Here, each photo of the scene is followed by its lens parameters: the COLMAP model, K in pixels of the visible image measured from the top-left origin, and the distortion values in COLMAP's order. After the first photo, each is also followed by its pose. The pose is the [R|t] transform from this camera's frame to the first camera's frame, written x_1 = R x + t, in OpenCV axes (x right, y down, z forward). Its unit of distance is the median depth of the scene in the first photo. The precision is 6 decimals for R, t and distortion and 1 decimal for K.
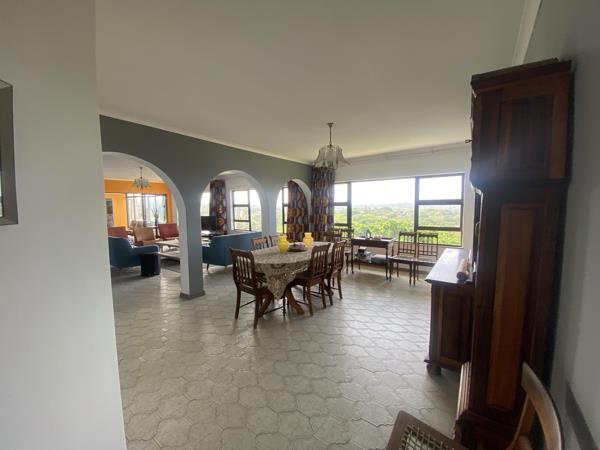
lens RADIAL K [[243.6, 0, 299.2], [0, 243.6, 223.7], [0, 0, 1]] dist [0.000689, -0.012572]
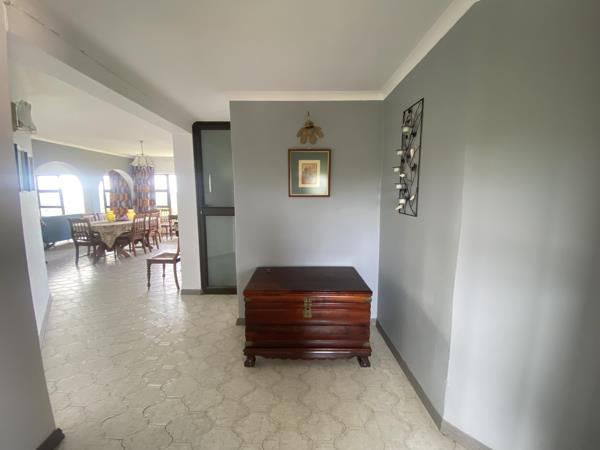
lens RADIAL K [[243.6, 0, 299.2], [0, 243.6, 223.7], [0, 0, 1]] dist [0.000689, -0.012572]
pose [[0.810275, -0.058944, 0.583078, 0.000648], [0.032097, 0.997899, 0.056276, 0.046184], [-0.585170, -0.026884, 0.810465, -0.491097]]
